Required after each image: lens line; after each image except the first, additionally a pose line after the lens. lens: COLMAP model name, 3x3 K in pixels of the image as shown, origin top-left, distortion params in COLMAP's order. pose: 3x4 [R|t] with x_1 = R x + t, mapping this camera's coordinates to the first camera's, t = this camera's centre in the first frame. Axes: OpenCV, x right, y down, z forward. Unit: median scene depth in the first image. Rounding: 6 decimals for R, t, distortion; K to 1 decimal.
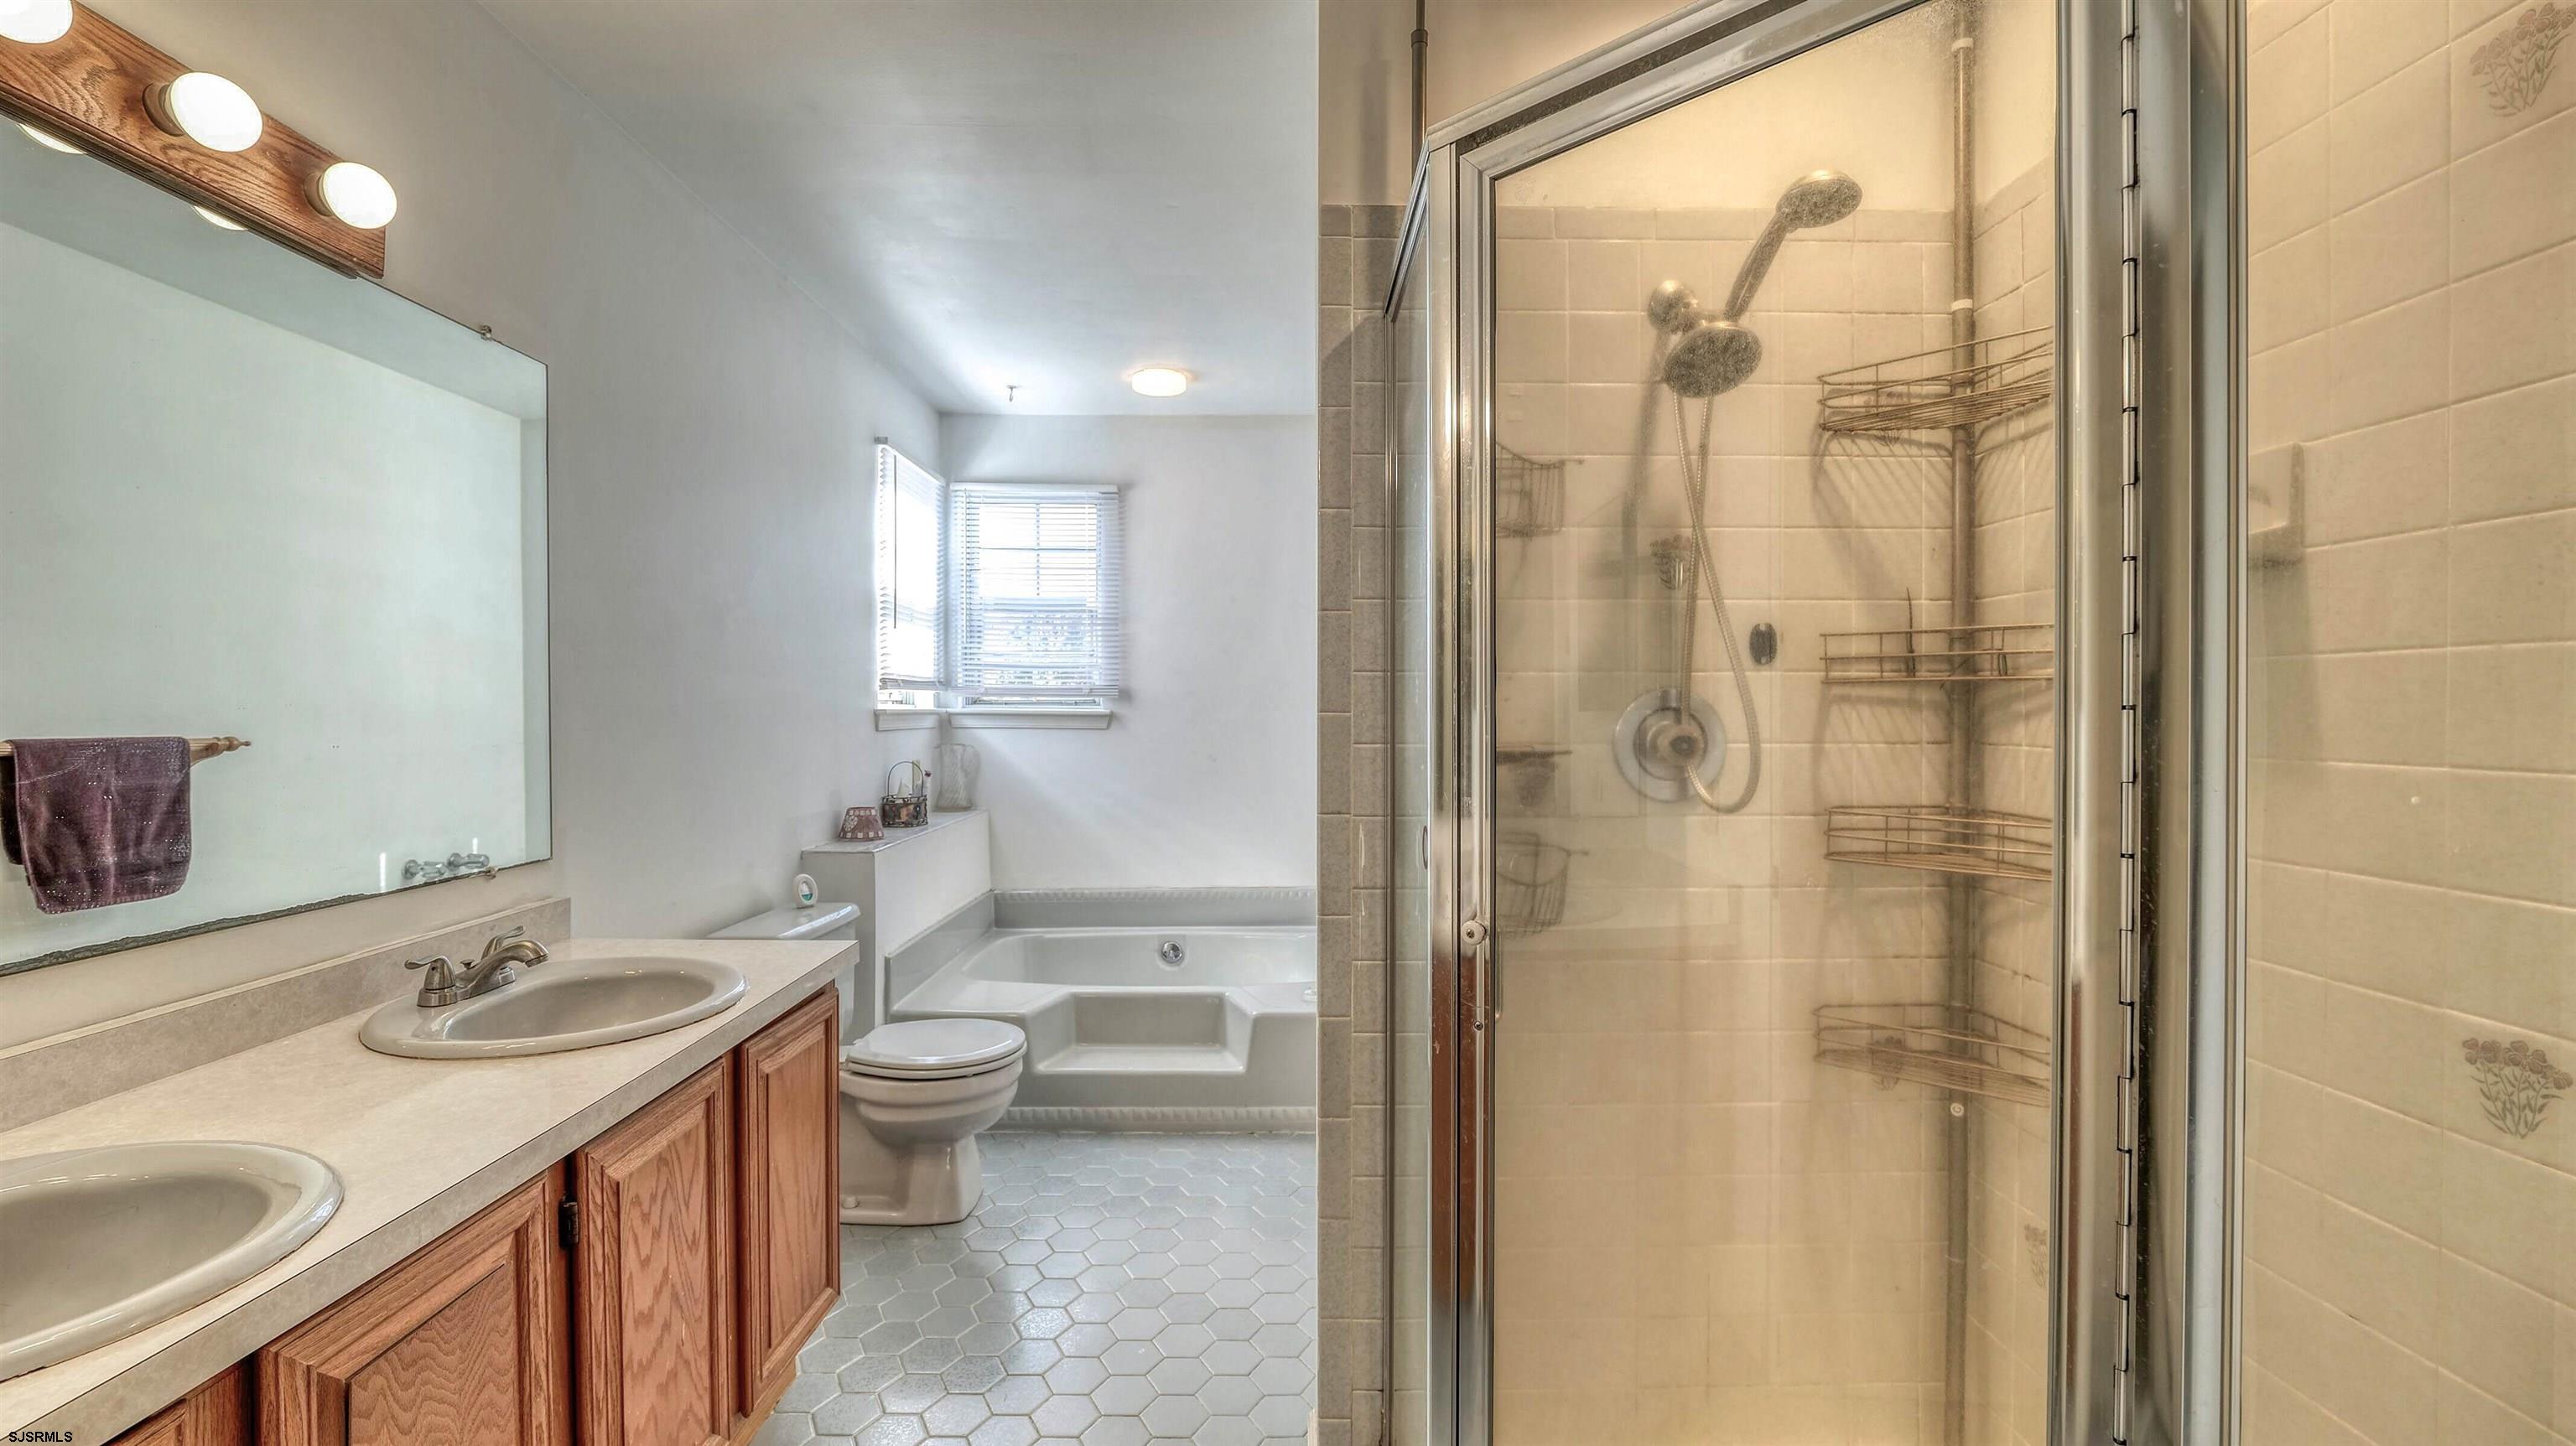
lens RADIAL K [[1045.1, 0, 1274.6], [0, 1045.1, 717.4], [0, 0, 1]] dist [-0.013357, 0.000911]
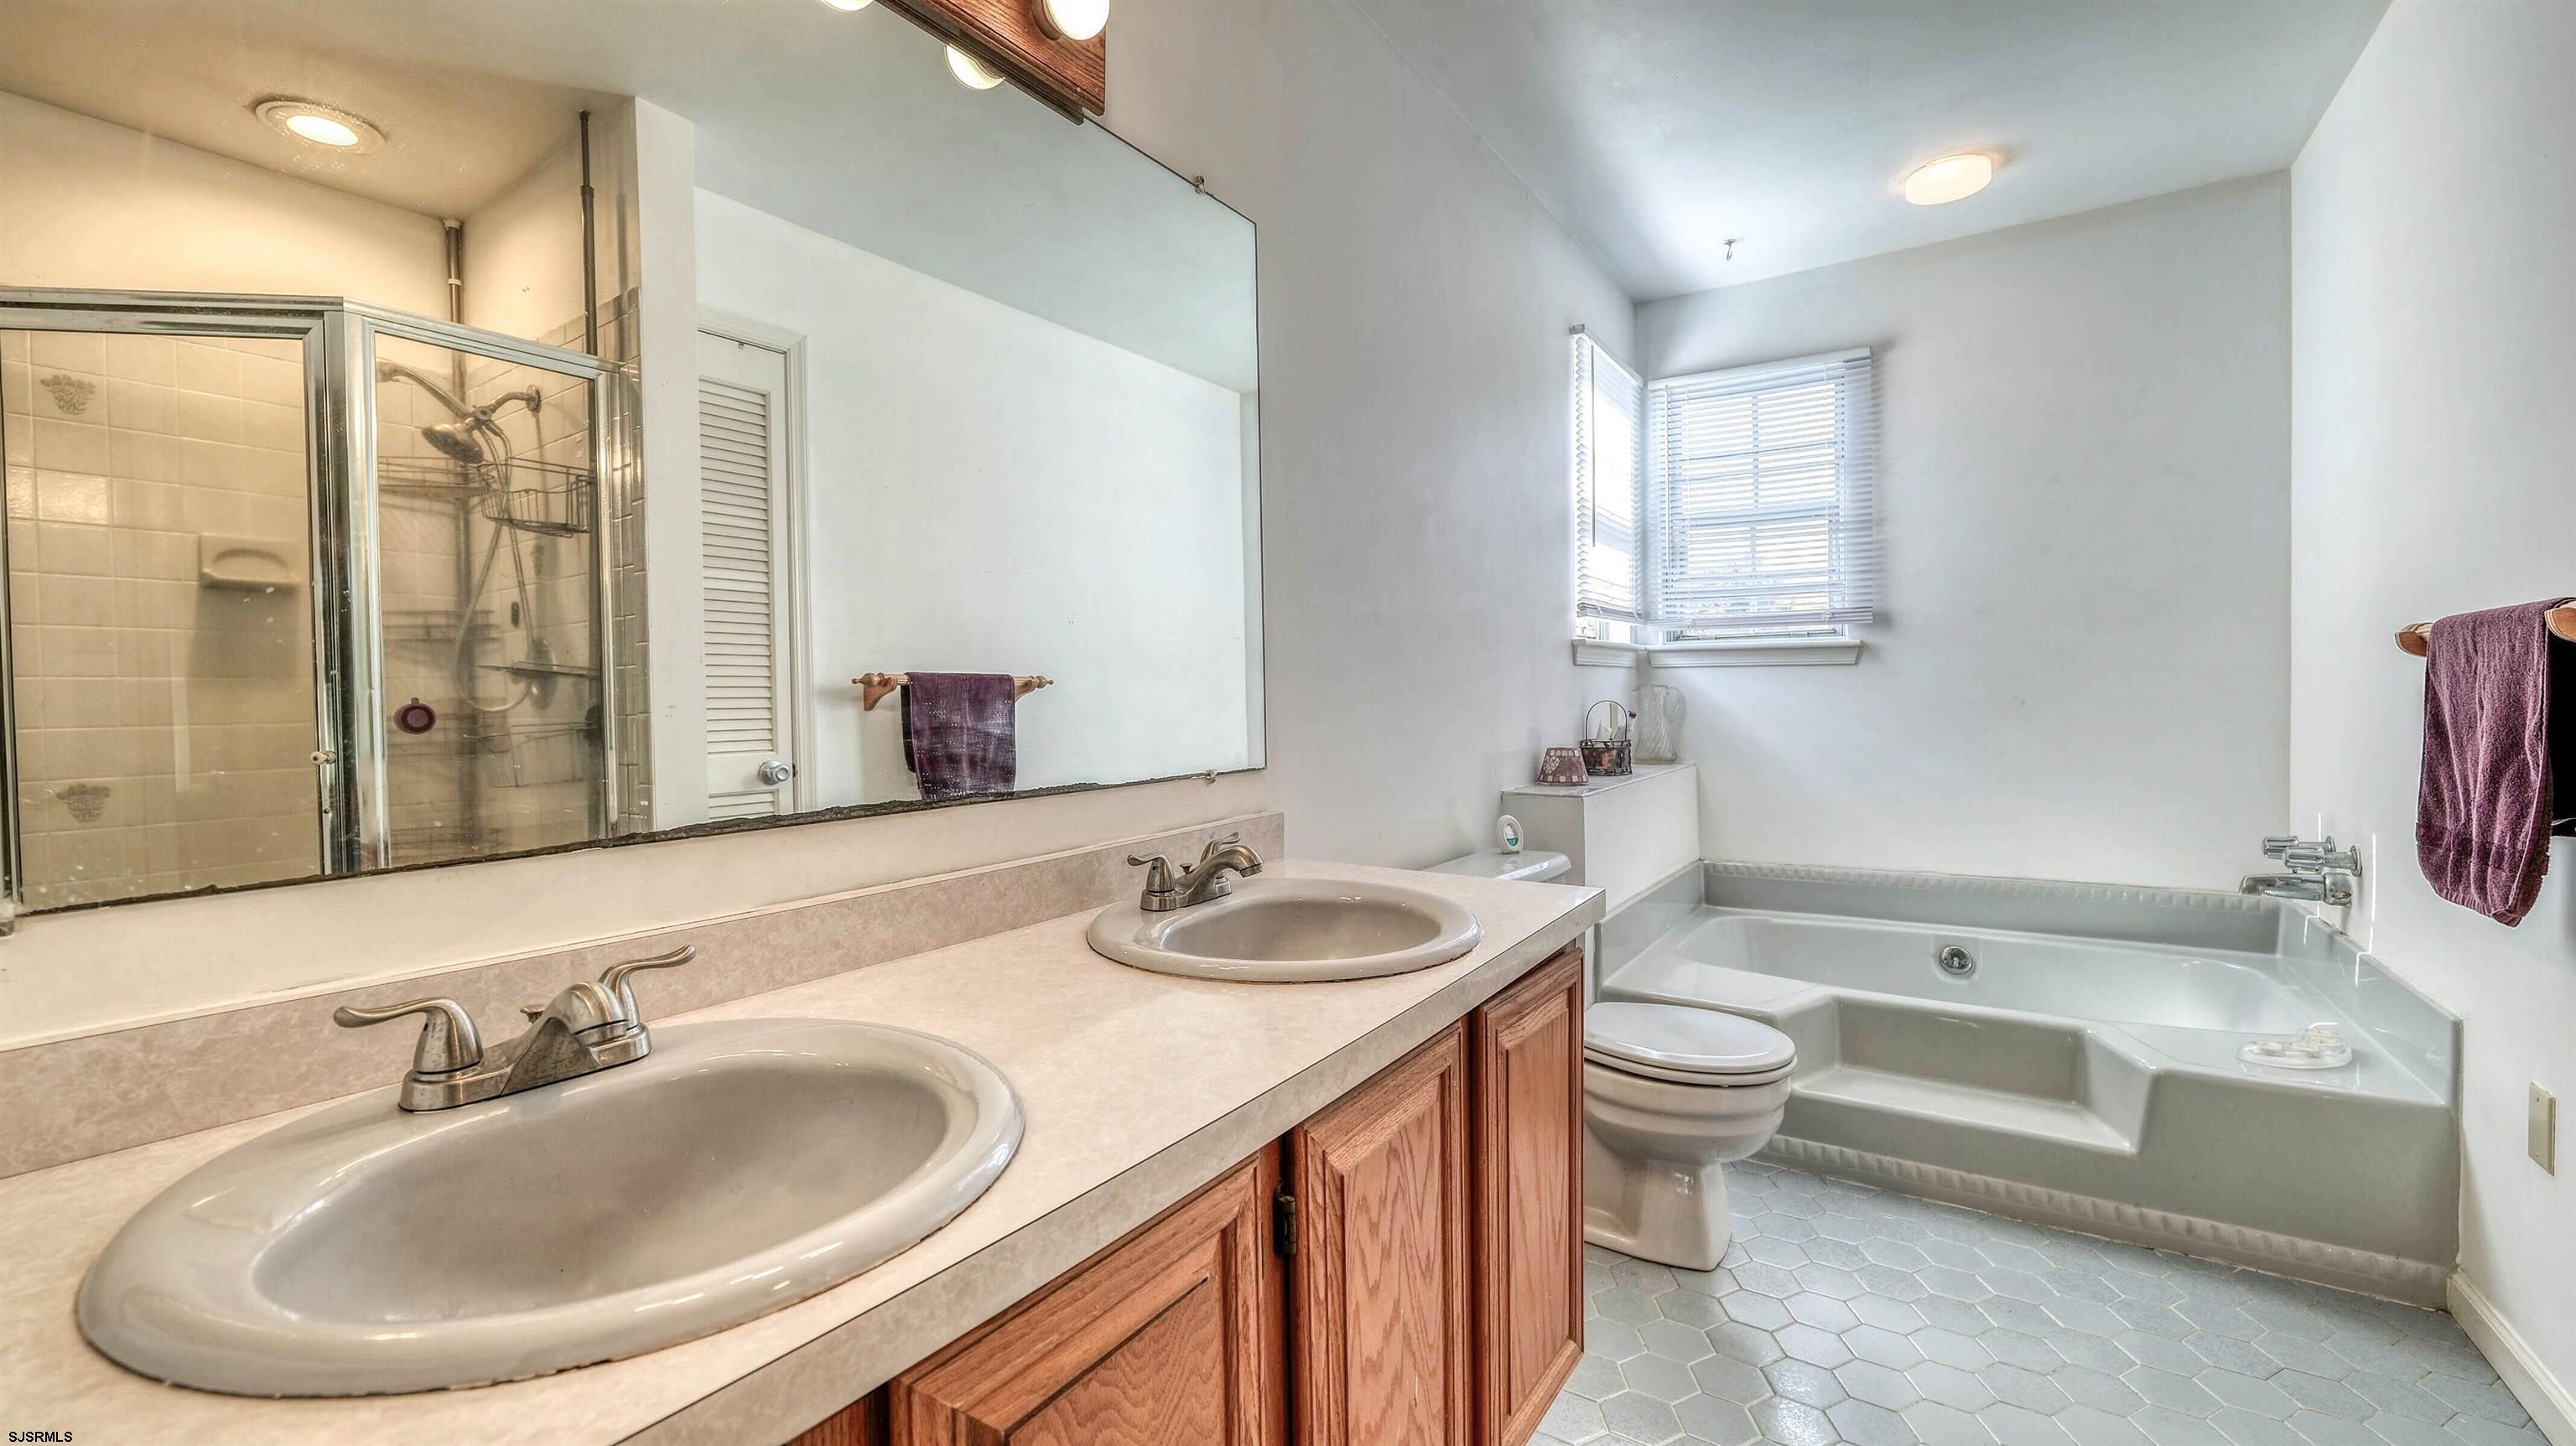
lens RADIAL K [[1045.1, 0, 1274.6], [0, 1045.1, 717.4], [0, 0, 1]] dist [-0.013357, 0.000911]
pose [[0.824077, -0.000176, -0.566477, -0.196081], [0.009944, 0.999850, 0.014155, 0.089980], [0.566390, -0.017298, 0.823956, 0.286942]]
